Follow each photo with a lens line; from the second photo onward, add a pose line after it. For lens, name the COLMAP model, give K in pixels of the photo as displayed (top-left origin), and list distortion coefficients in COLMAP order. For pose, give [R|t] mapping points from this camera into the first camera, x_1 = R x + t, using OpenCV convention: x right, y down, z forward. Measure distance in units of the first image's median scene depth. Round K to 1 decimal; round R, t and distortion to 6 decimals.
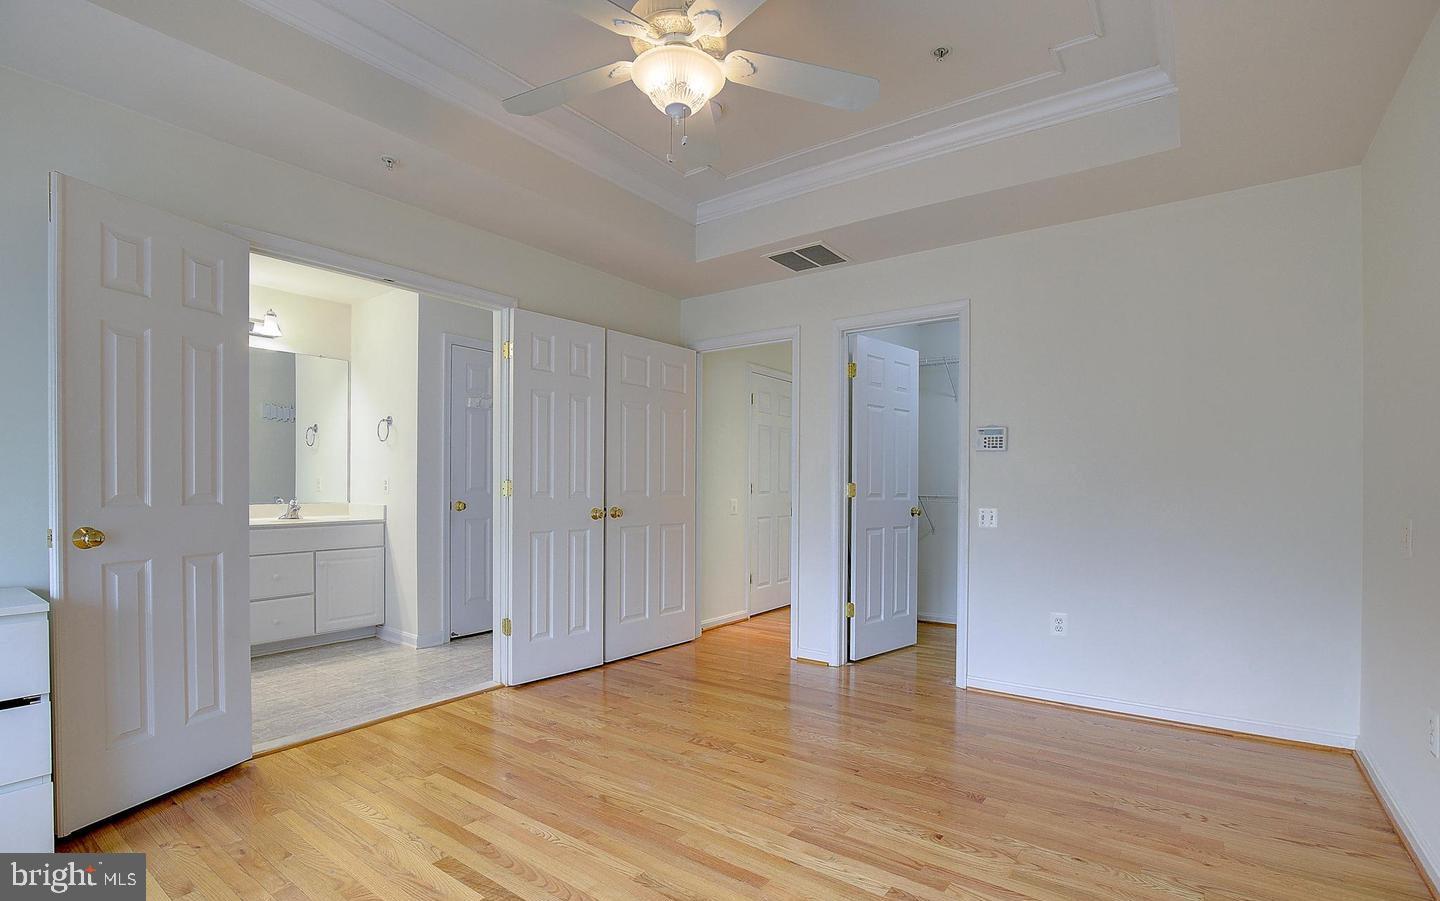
lens RADIAL K [[664.8, 0, 738.6], [0, 664.8, 487.4], [0, 0, 1]] dist [-0.002502, -0.000230]
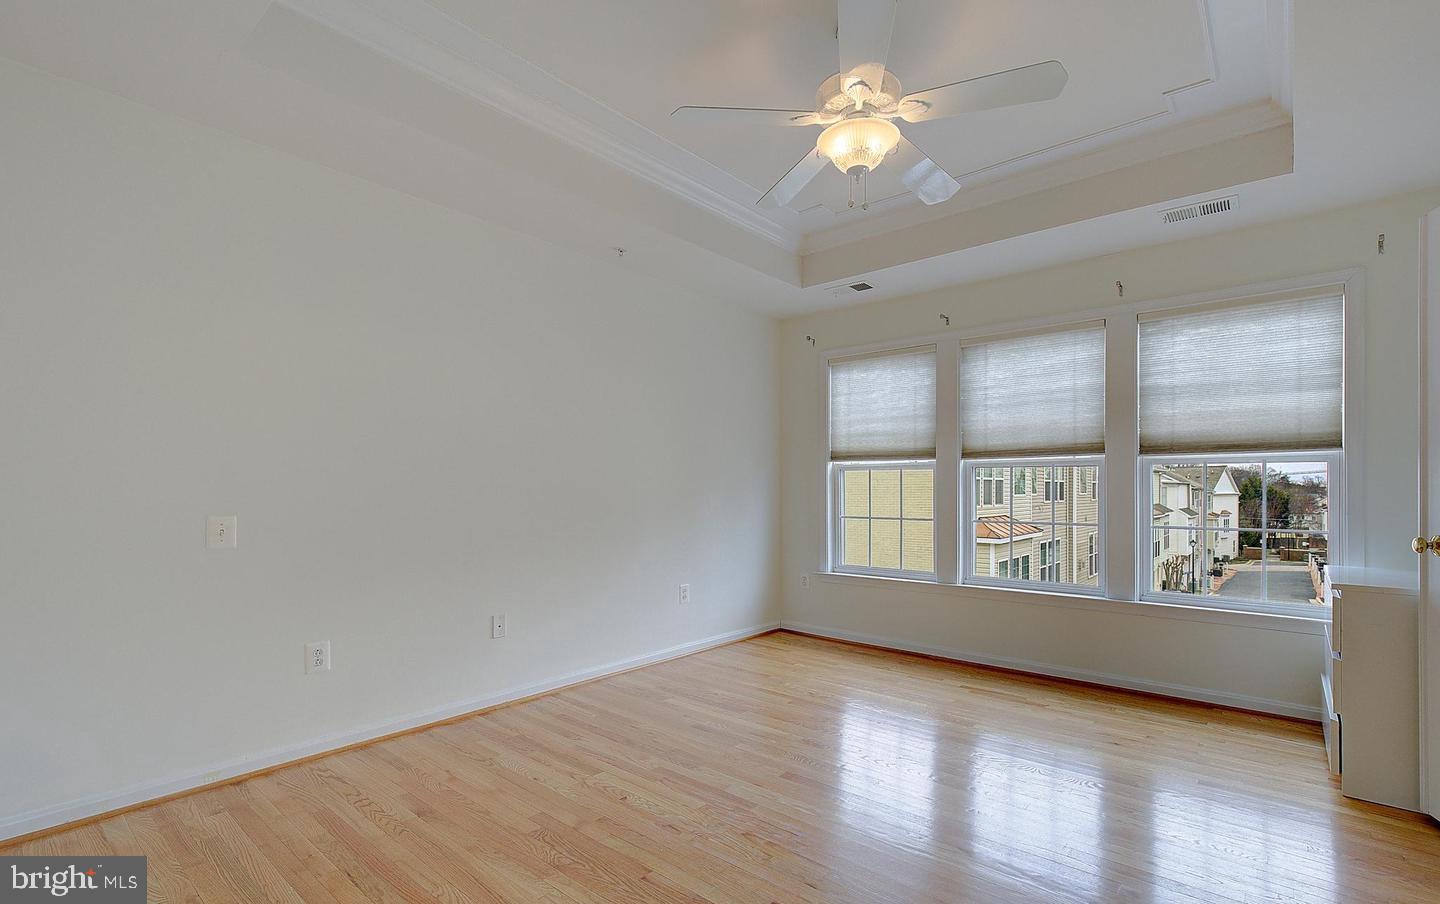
lens RADIAL K [[664.8, 0, 738.6], [0, 664.8, 488.9], [0, 0, 1]] dist [-0.002502, -0.000230]
pose [[-0.996672, -0.002603, 0.081473, 0.008909], [-0.002138, 0.999981, 0.005795, -0.013562], [-0.081486, 0.005601, -0.996659, 1.765890]]
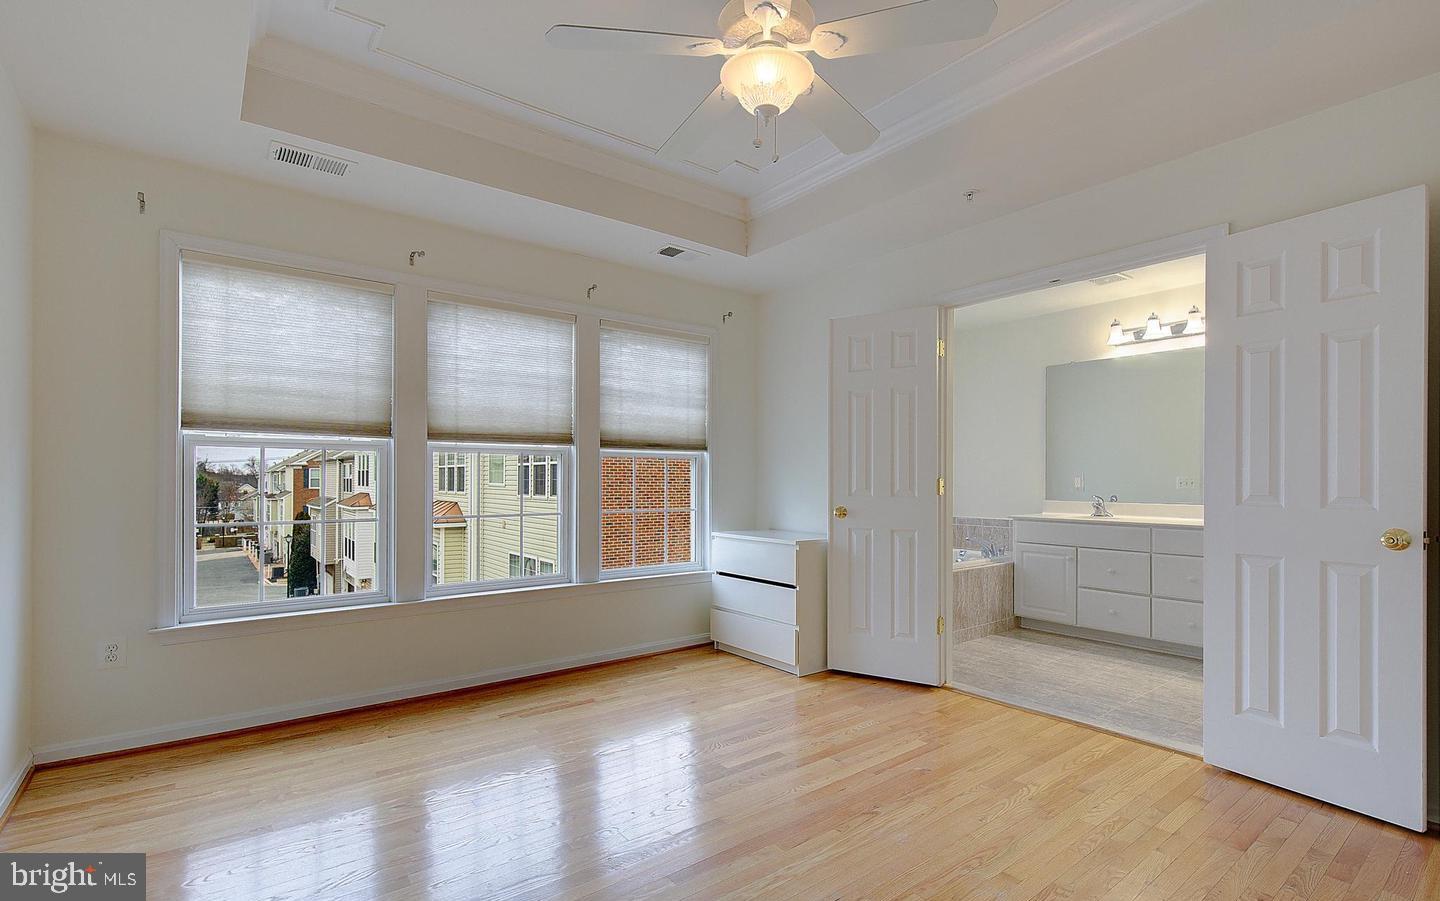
lens RADIAL K [[679.2, 0, 721.0], [0, 679.2, 477.6], [0, 0, 1]] dist [0.000208, -0.000011]
pose [[-0.272649, -0.005308, -0.962099, 0.738264], [-0.010153, 0.999945, -0.002639, -0.008400], [0.962060, 0.009049, -0.272688, 0.976832]]
